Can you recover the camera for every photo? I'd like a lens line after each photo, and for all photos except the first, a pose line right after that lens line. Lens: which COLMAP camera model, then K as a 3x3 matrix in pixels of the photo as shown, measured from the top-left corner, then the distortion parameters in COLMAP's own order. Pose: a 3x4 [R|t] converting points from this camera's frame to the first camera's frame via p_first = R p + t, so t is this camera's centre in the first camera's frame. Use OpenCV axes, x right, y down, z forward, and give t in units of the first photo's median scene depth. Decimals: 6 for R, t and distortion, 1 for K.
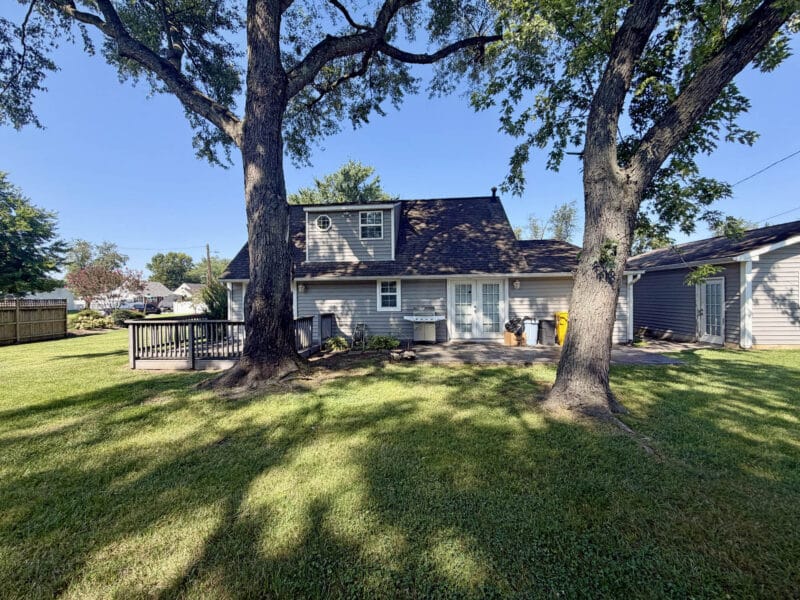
lens RADIAL K [[320.8, 0, 400.5], [0, 320.8, 300.2], [0, 0, 1]] dist [-0.000226, 0.000363]
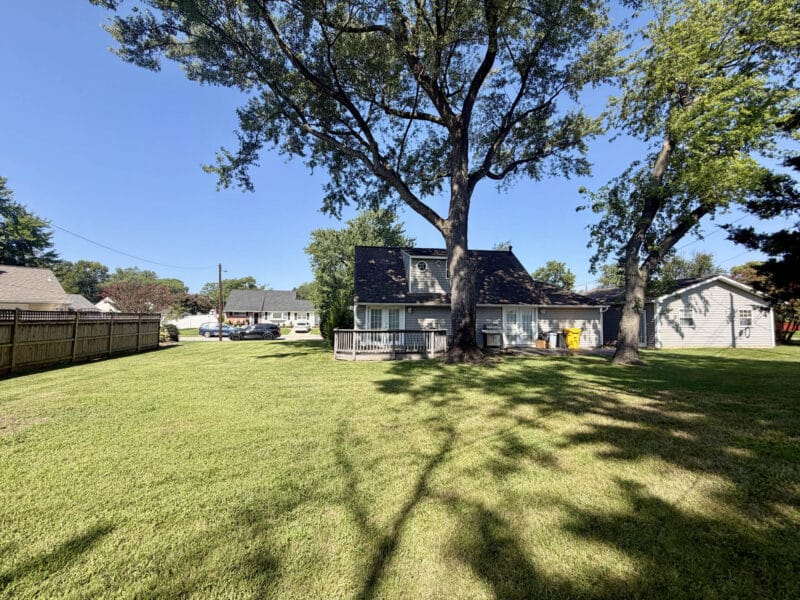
lens RADIAL K [[320.8, 0, 400.8], [0, 320.8, 301.6], [0, 0, 1]] dist [-0.000226, 0.000363]
pose [[0.973503, 0.030662, 0.226608, -0.739452], [-0.017082, 0.997952, -0.061643, 0.014633], [-0.228034, 0.056139, 0.972033, -0.448147]]
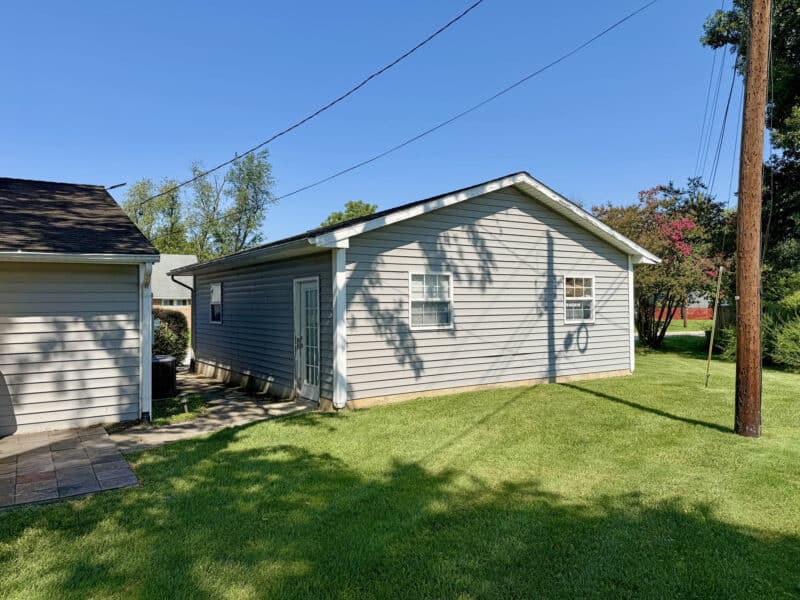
lens RADIAL K [[563.9, 0, 401.7], [0, 563.9, 300.5], [0, 0, 1]] dist [0.055440, -0.058883]
pose [[0.778236, 0.011800, 0.627862, 0.494589], [0.006450, 0.999620, -0.026782, -0.005761], [-0.627939, 0.024892, 0.777864, 0.162898]]
